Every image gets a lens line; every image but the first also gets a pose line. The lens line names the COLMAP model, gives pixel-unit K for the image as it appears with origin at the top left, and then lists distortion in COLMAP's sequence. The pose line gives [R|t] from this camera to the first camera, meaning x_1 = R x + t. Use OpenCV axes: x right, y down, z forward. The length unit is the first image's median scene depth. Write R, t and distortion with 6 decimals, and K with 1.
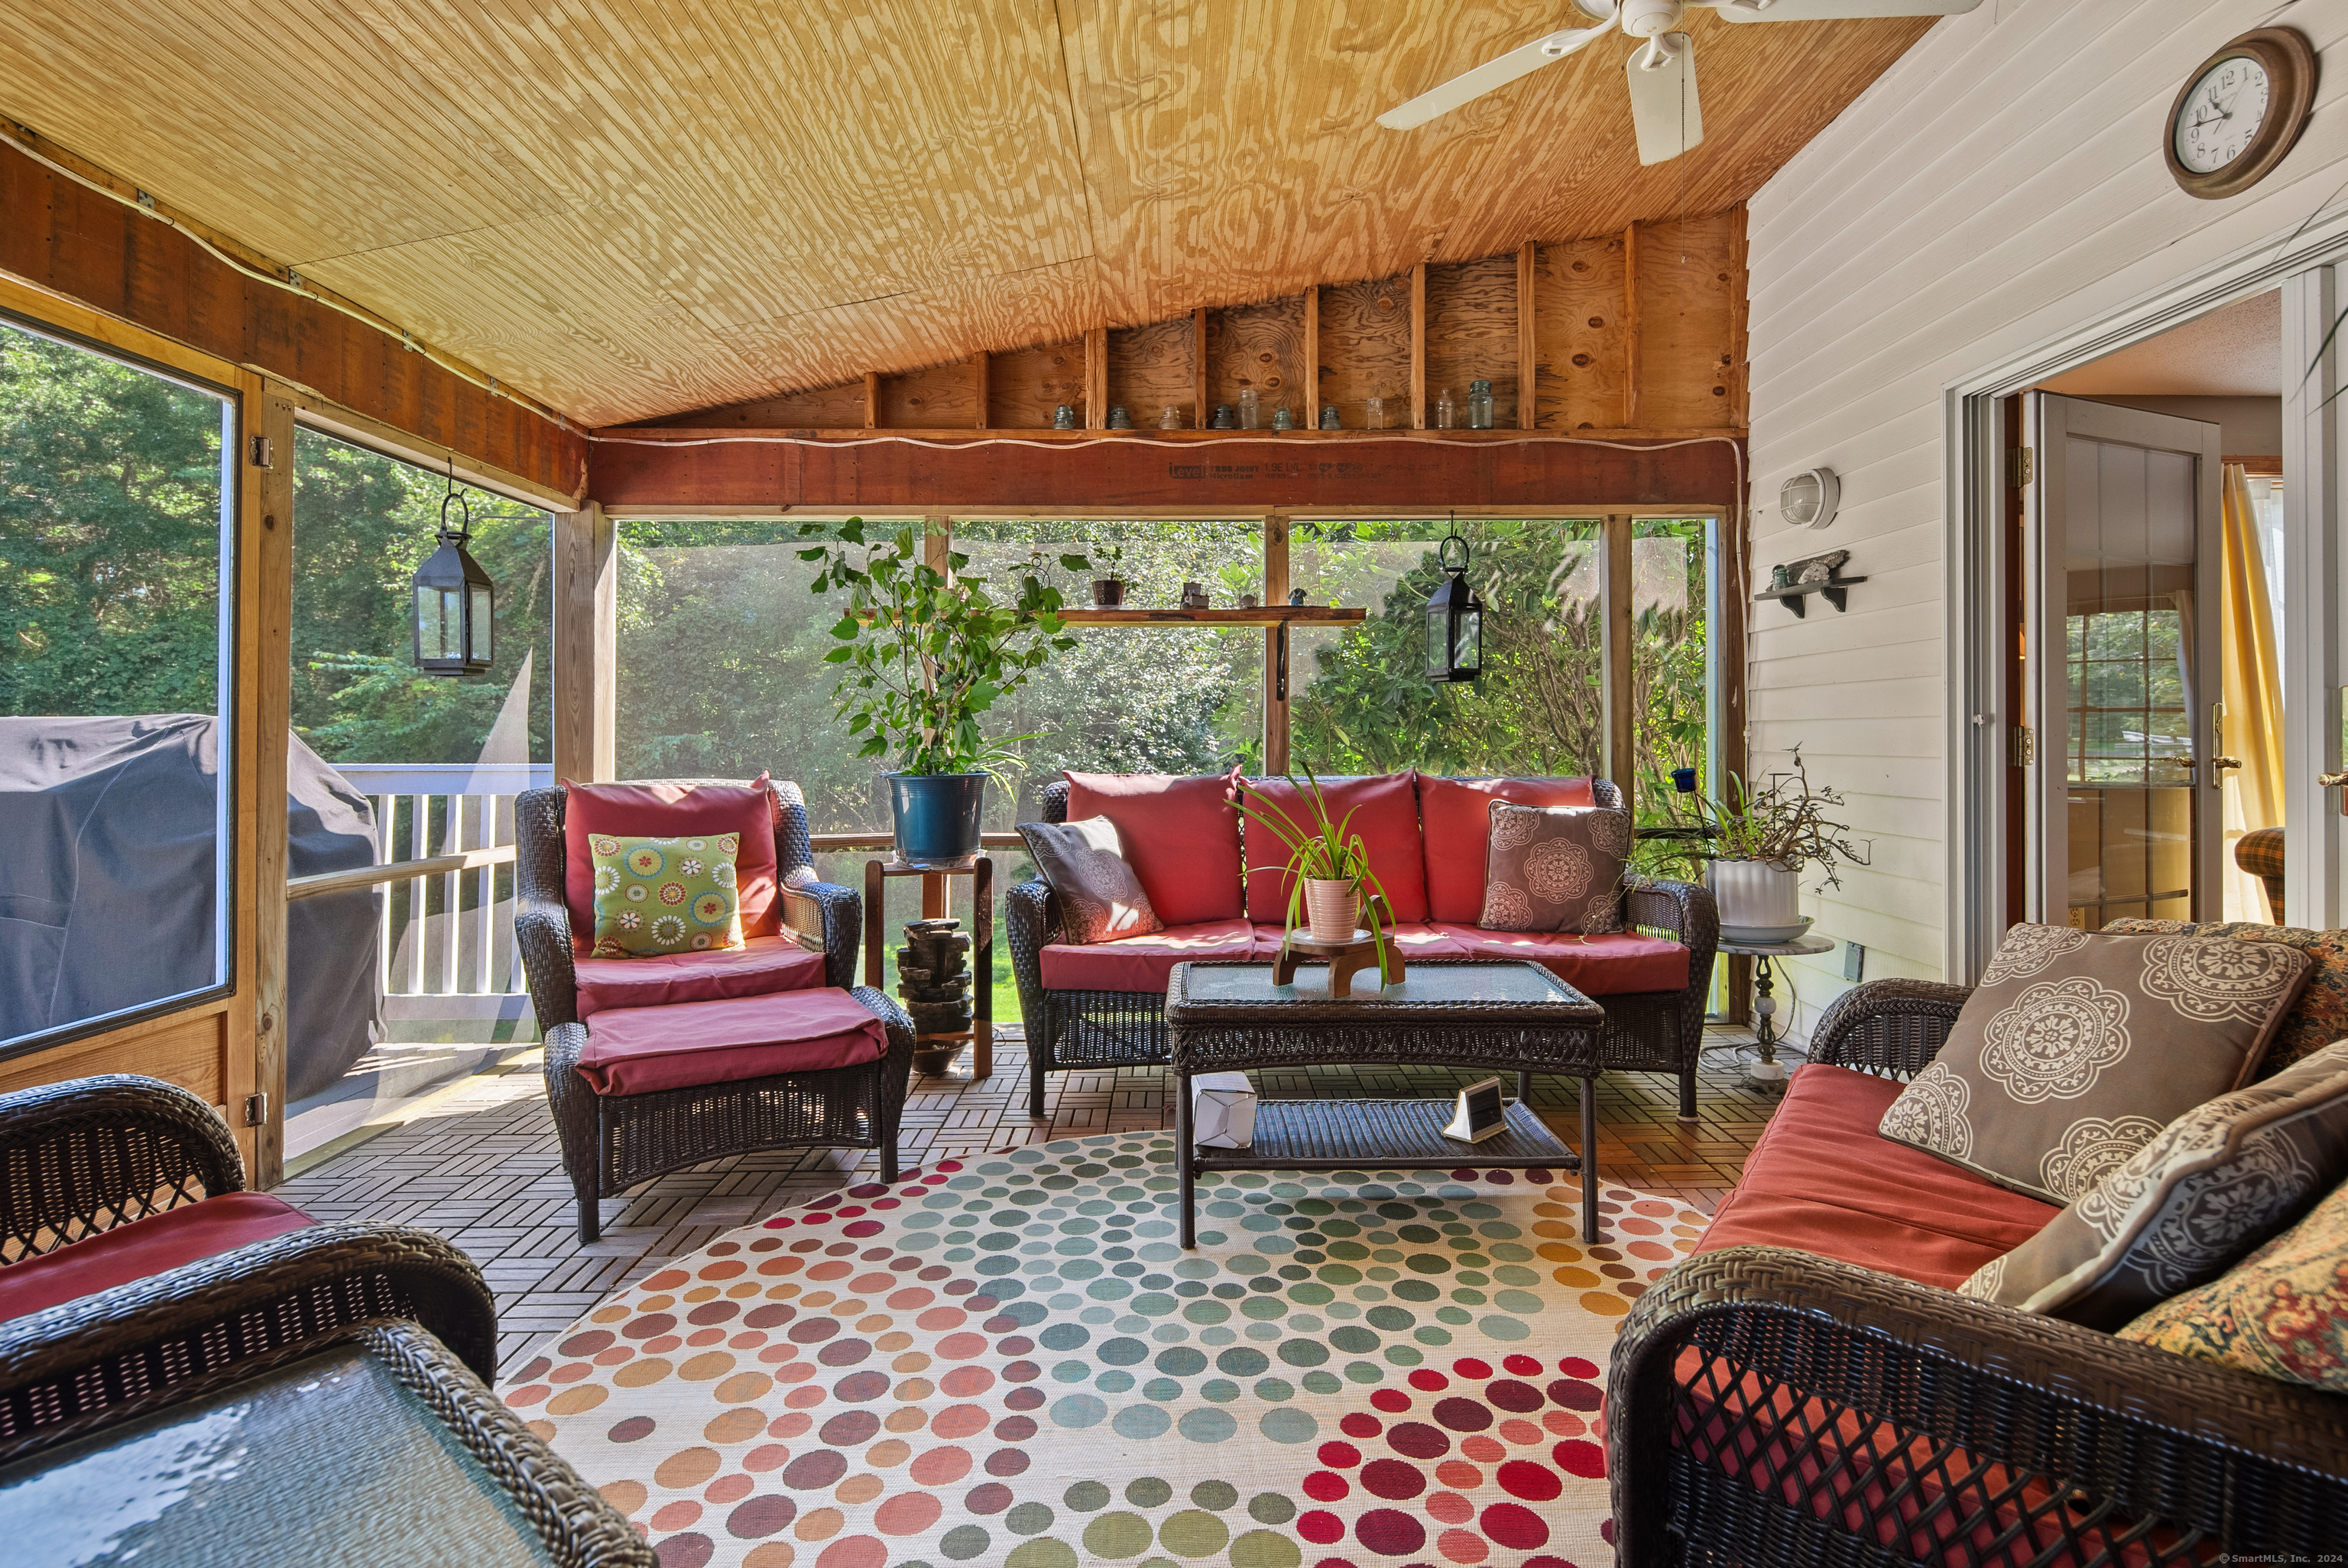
lens RADIAL K [[1147.5, 0, 1191.5], [0, 1147.5, 730.6], [0, 0, 1]] dist [0.008676, -0.006681]
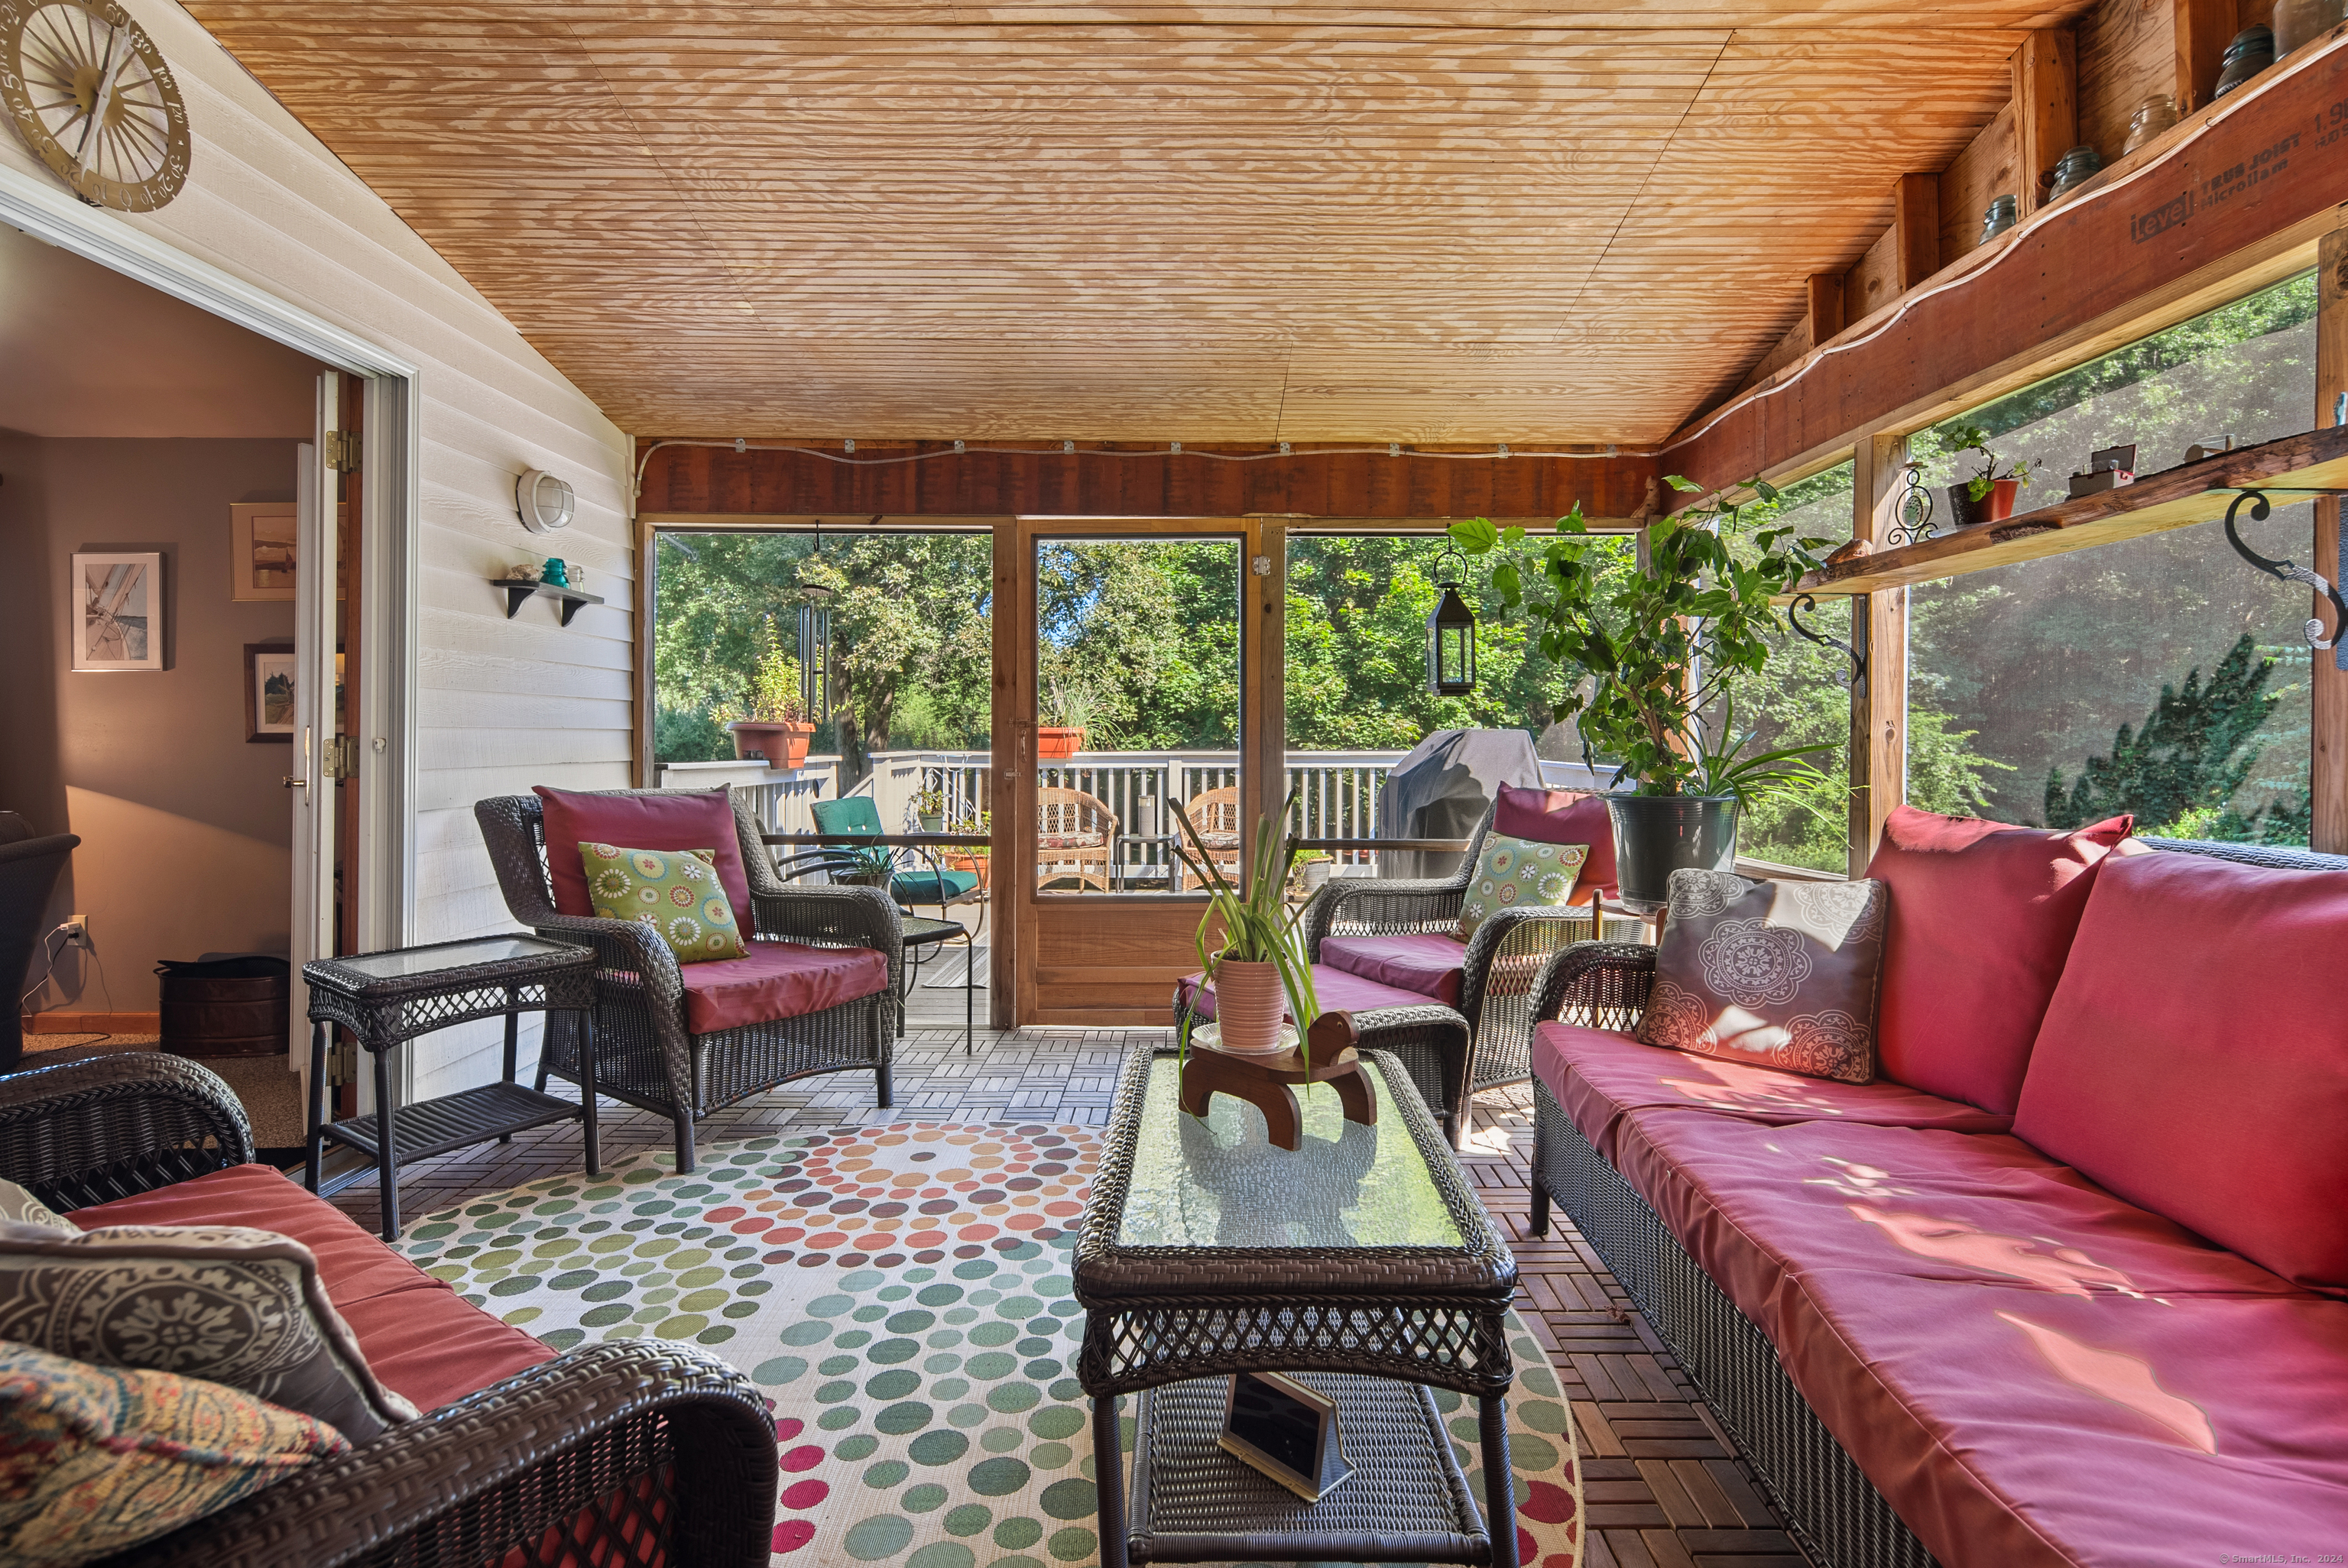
lens RADIAL K [[1147.5, 0, 1191.5], [0, 1147.5, 730.6], [0, 0, 1]] dist [0.008676, -0.006681]
pose [[-0.016309, -0.005954, -0.999849, 0.580487], [0.007126, 0.999956, -0.006070, -0.003315], [0.999842, -0.007224, -0.016265, 0.689469]]
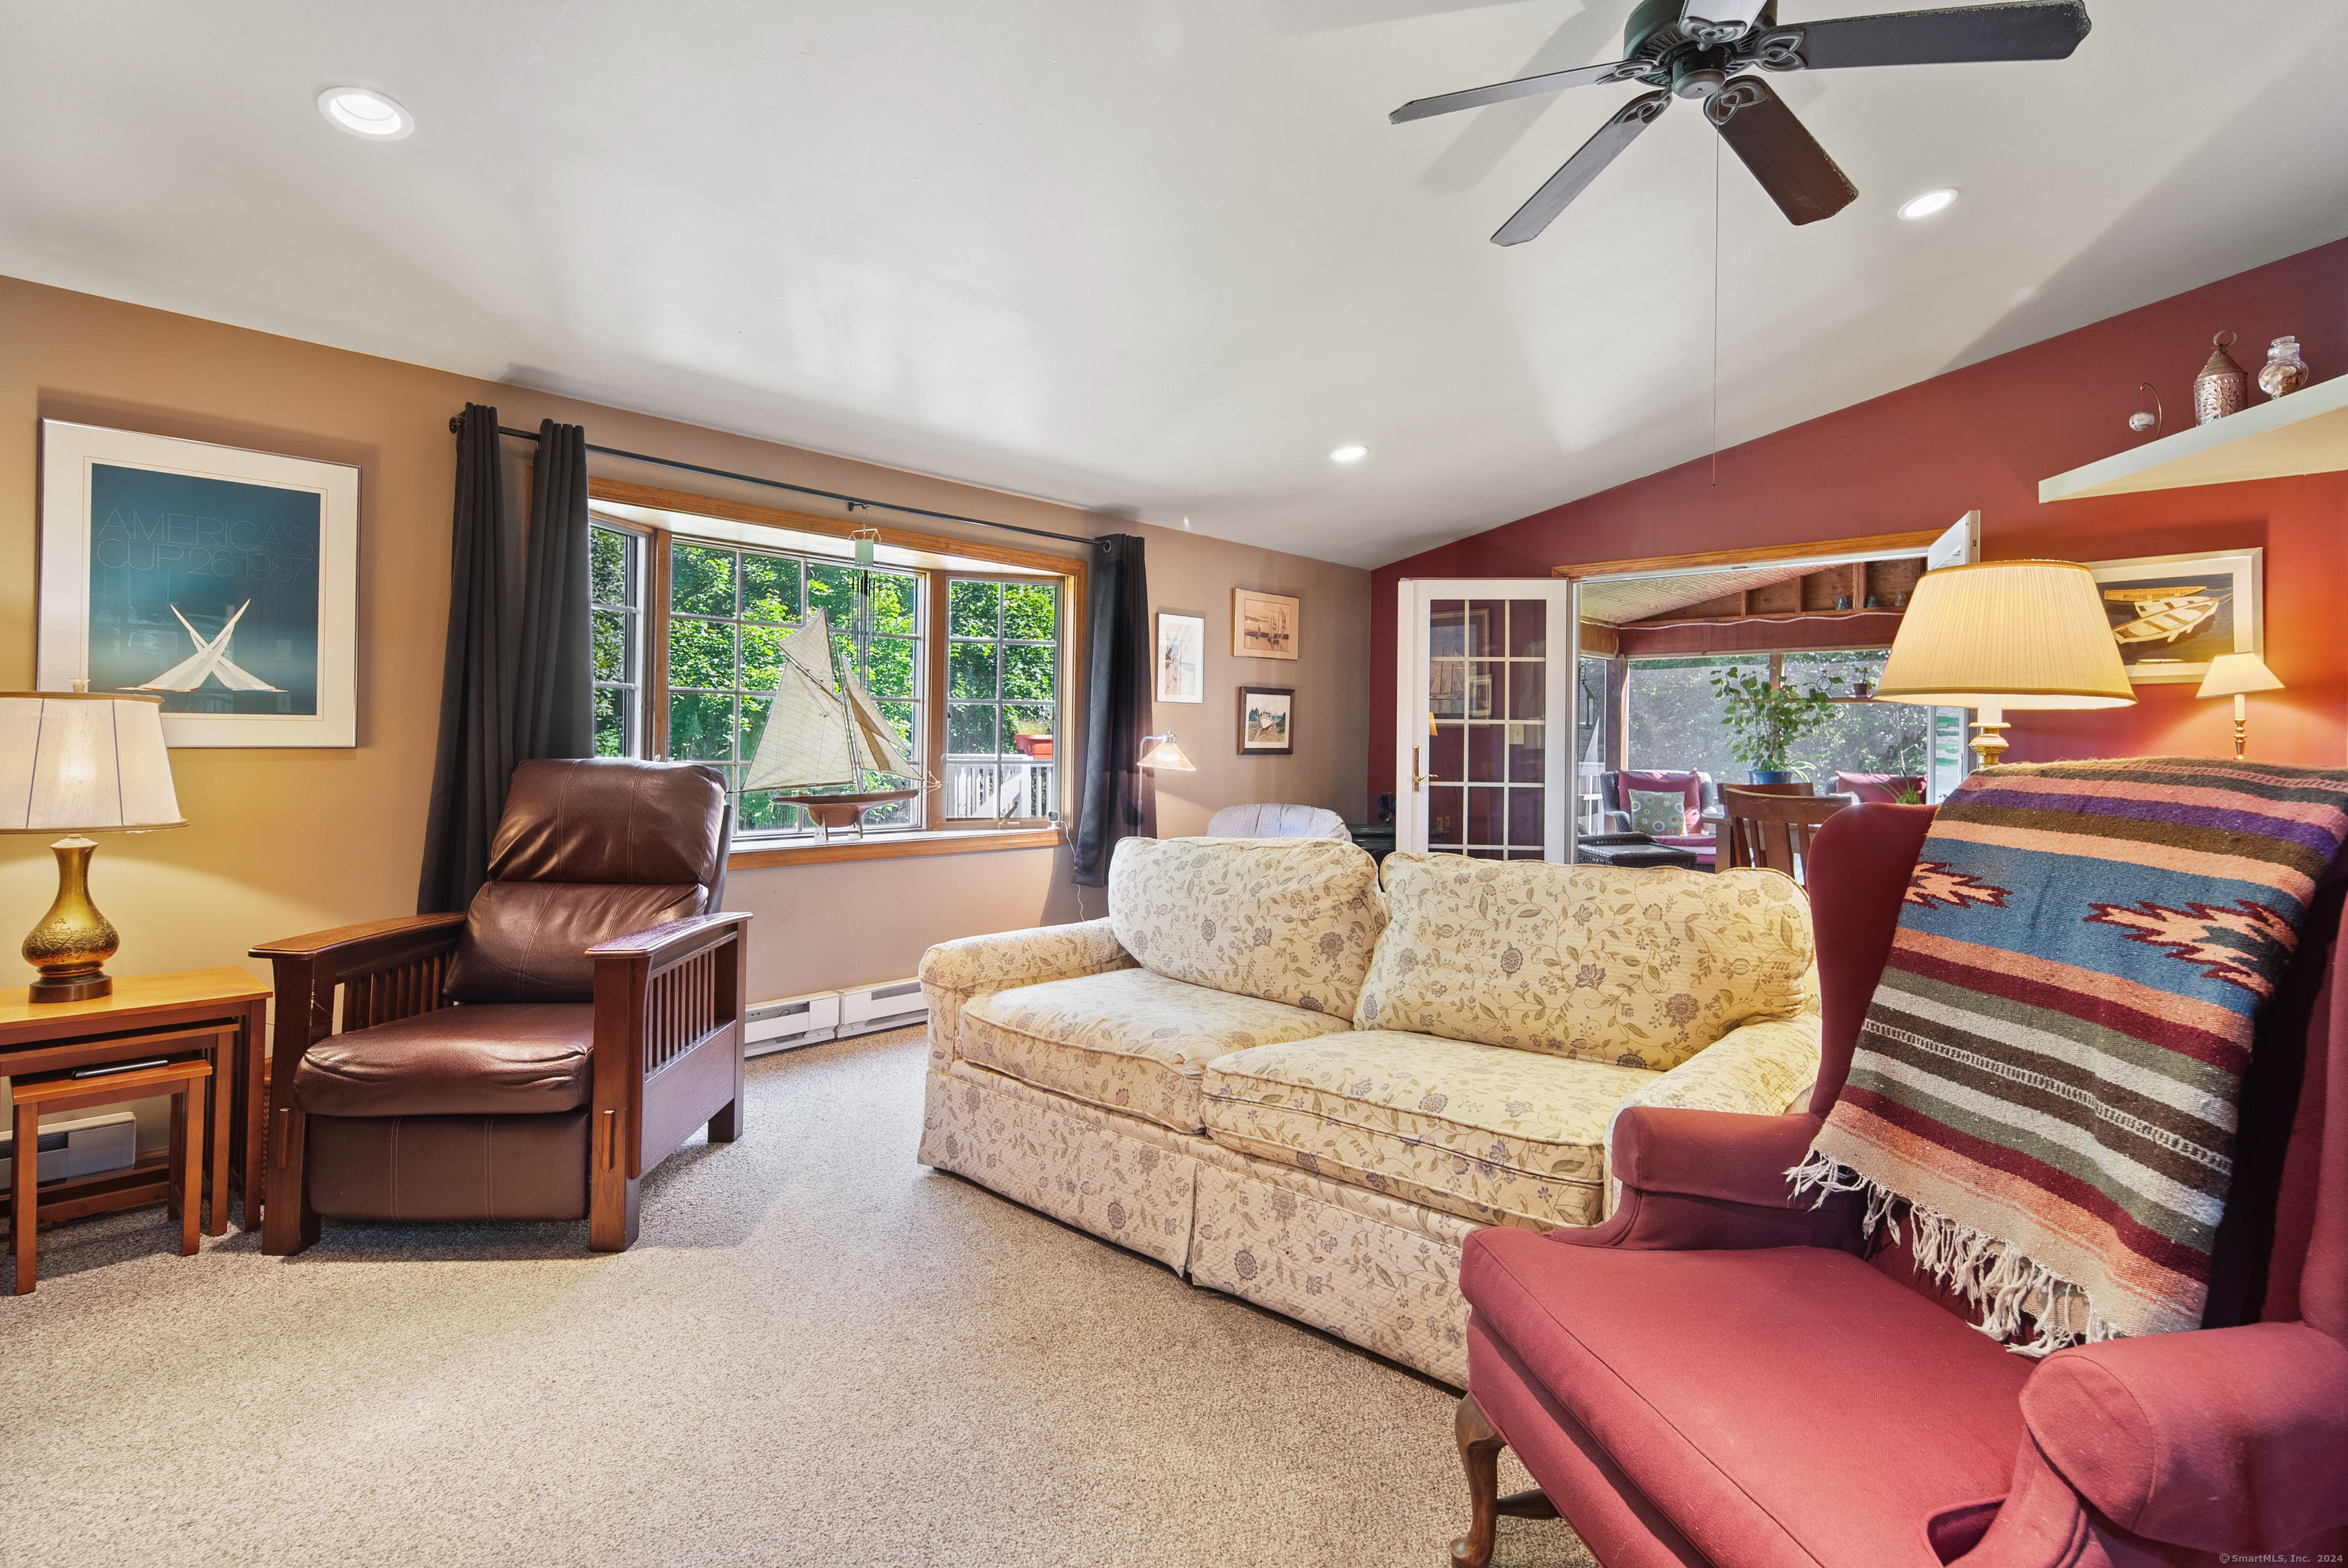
lens RADIAL K [[1146.0, 0, 1229.1], [0, 1146.0, 745.9], [0, 0, 1]] dist [0.022722, -0.024890]
pose [[0.753455, 0.013290, -0.657365, 0.505691], [-0.006379, 0.999896, 0.012903, -0.038658], [0.657468, -0.005528, 0.753462, -1.543277]]
